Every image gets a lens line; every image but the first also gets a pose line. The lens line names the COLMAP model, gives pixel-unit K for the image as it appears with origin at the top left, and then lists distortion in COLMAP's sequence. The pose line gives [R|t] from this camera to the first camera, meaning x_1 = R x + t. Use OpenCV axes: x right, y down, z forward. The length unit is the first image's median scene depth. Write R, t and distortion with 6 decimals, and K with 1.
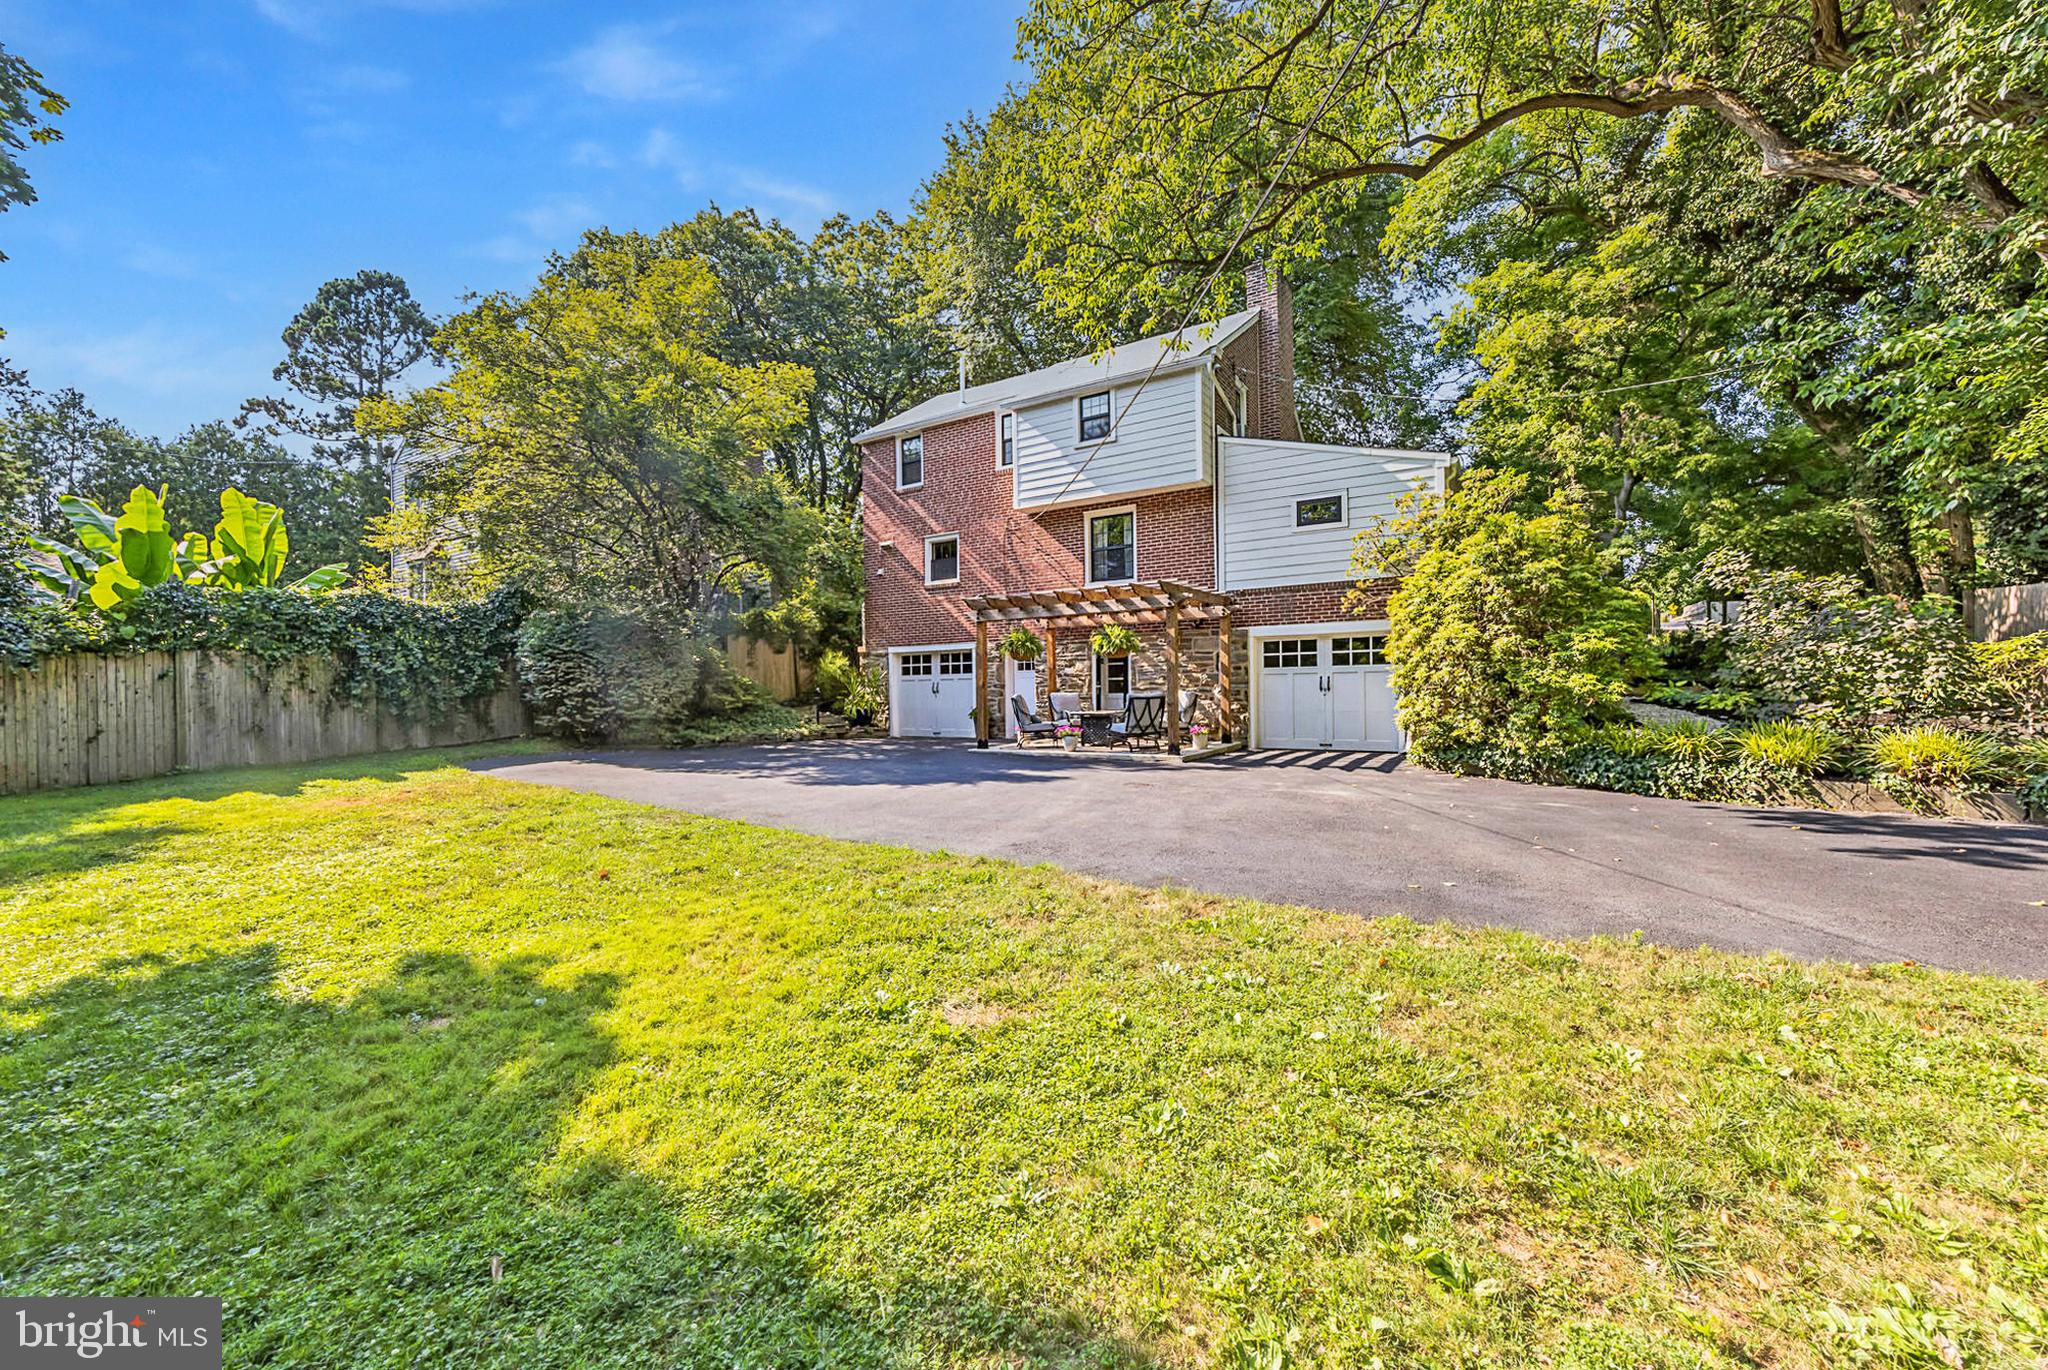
lens RADIAL K [[815.7, 0, 1027.2], [0, 815.7, 688.9], [0, 0, 1]] dist [-0.002618, -0.000050]
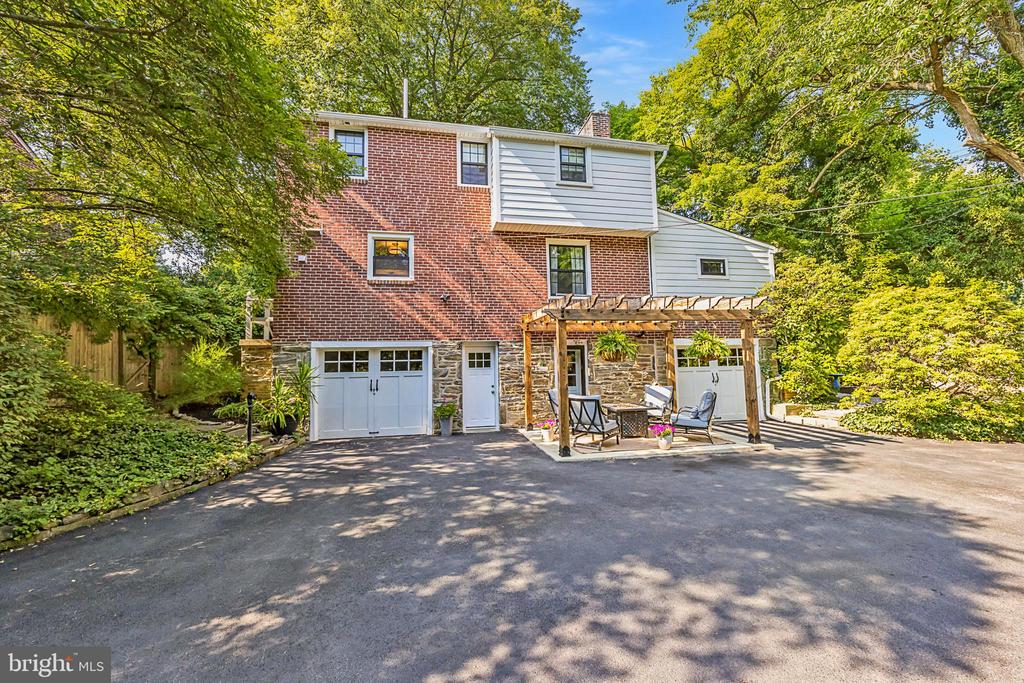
lens RADIAL K [[407.9, 0, 511.1], [0, 407.9, 340.0], [0, 0, 1]] dist [-0.002618, -0.000050]
pose [[0.712140, 0.056096, 0.699793, -0.353678], [0.011910, 0.995694, -0.091935, -0.008980], [-0.701937, 0.073806, 0.708405, 0.564466]]
